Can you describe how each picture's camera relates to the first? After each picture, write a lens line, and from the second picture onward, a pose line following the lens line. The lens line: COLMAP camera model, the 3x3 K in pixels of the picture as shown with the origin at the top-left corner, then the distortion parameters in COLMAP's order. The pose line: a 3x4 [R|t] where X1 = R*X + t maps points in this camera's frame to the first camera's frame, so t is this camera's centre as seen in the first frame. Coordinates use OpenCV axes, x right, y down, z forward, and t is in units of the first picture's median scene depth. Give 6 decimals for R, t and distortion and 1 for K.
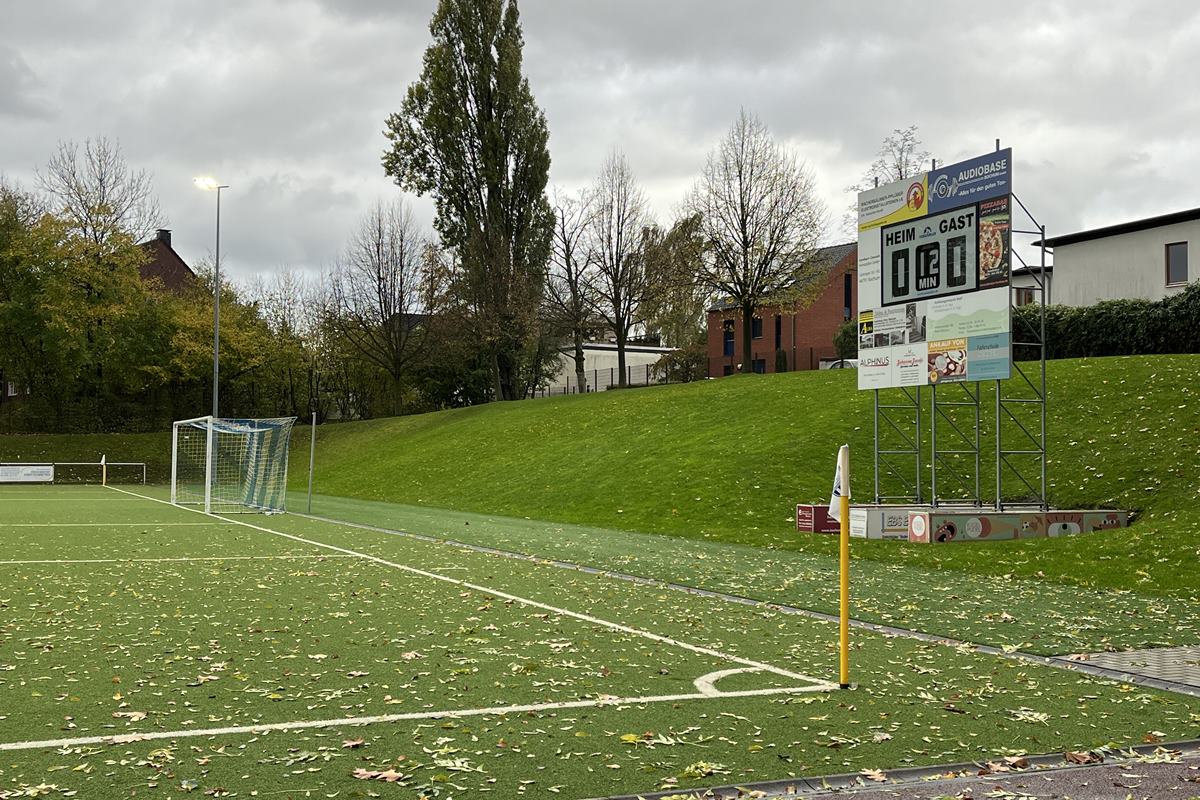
lens RADIAL K [[1343.5, 0, 600.0], [0, 1343.5, 400.0], [0, 0, 1]] dist [0.047377, -0.006470]
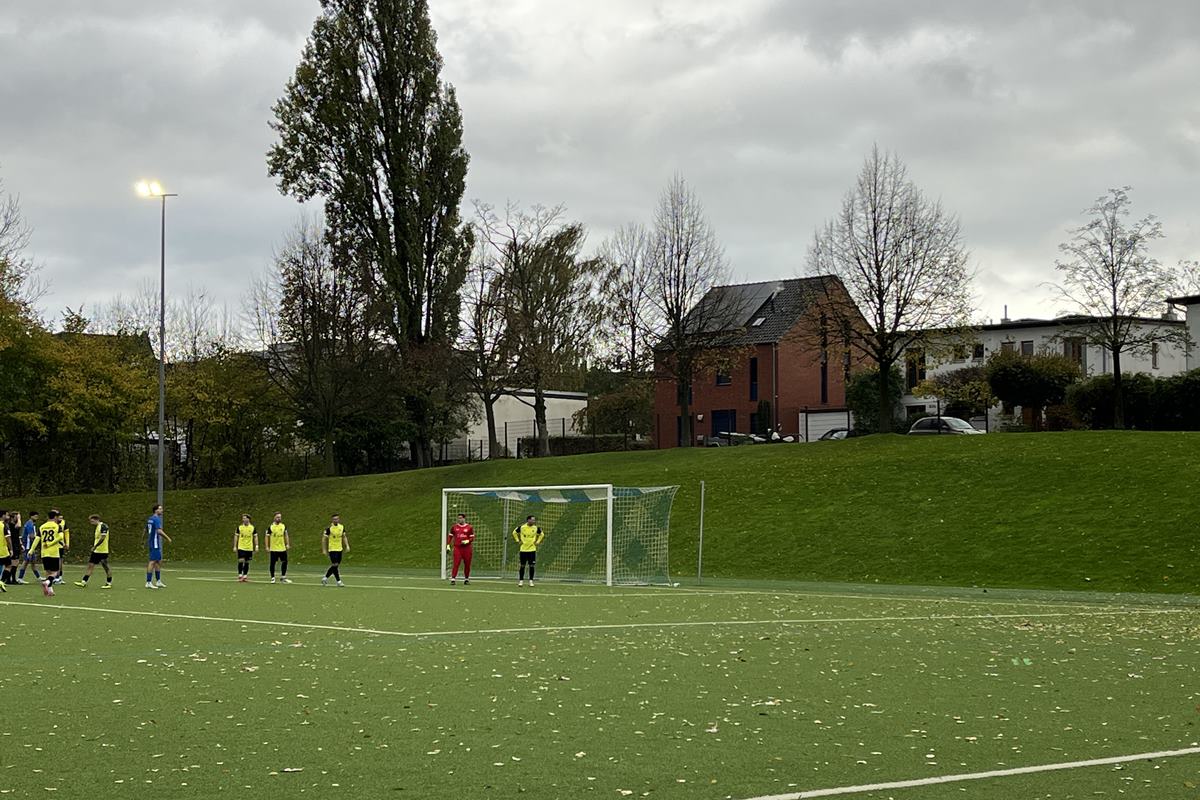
lens RADIAL K [[1806.0, 0, 600.0], [0, 1806.0, 400.0], [0, 0, 1]] dist [0.183267, -0.745148]
pose [[0.972722, 0.011082, 0.231710, -0.791346], [-0.005120, 0.999641, -0.026317, -0.019696], [-0.231918, 0.024413, 0.972429, -0.353318]]
